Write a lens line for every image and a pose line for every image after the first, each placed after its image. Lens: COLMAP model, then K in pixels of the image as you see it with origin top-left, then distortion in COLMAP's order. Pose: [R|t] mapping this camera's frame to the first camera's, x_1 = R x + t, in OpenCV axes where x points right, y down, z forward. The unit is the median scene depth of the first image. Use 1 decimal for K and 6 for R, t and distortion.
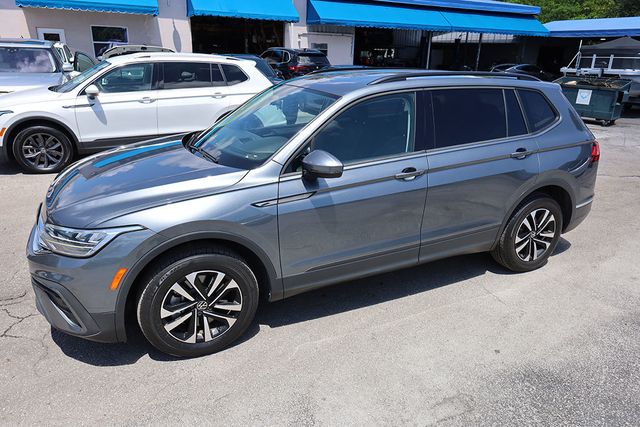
lens RADIAL K [[442.3, 0, 323.6], [0, 442.3, 212.1], [0, 0, 1]] dist [0.000683, 0.000734]
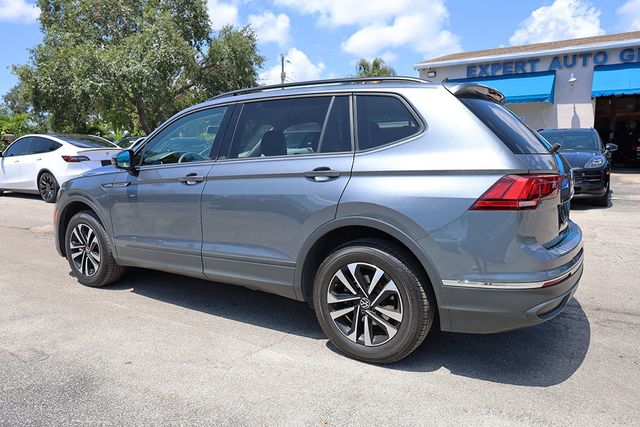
lens RADIAL K [[442.2, 0, 320.0], [0, 442.2, 213.5], [0, 0, 1]] dist [0.000703, 0.002918]
pose [[0.524944, 0.091236, -0.846232, 1.232631], [-0.267735, 0.961468, -0.062423, -0.023305], [0.807931, 0.259334, 0.529144, 0.704026]]
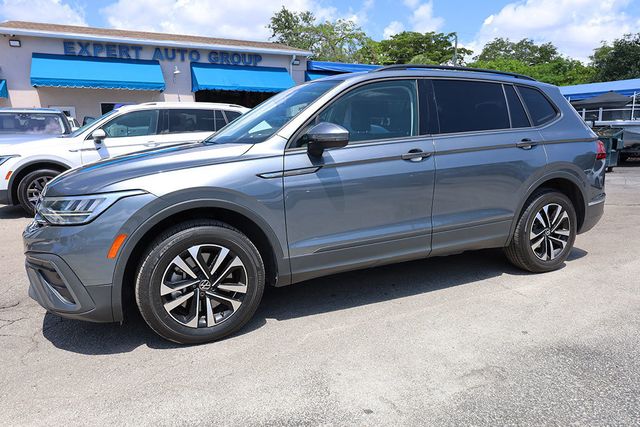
lens RADIAL K [[443.7, 0, 322.1], [0, 443.7, 215.7], [0, 0, 1]] dist [0.000726, -0.000673]
pose [[0.999408, -0.033956, -0.005621, -0.013754], [0.032586, 0.986082, -0.163037, 0.198009], [0.011079, 0.162758, 0.986604, 0.043965]]
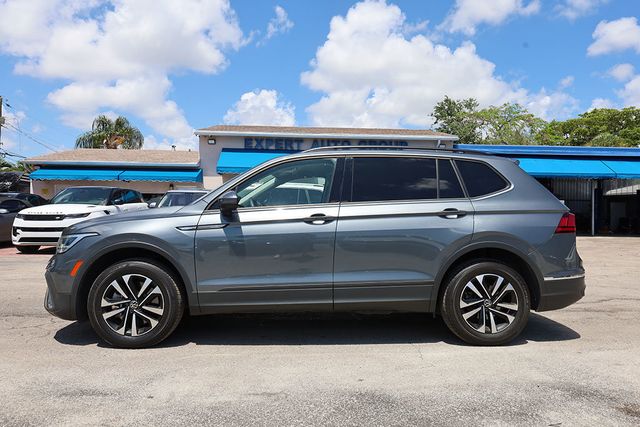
lens RADIAL K [[443.7, 0, 322.1], [0, 443.7, 215.7], [0, 0, 1]] dist [0.000726, -0.000673]
pose [[0.919716, -0.016031, -0.392256, 0.654764], [-0.121053, 0.938899, -0.322202, 0.278186], [0.373454, 0.343819, 0.861580, -0.007778]]
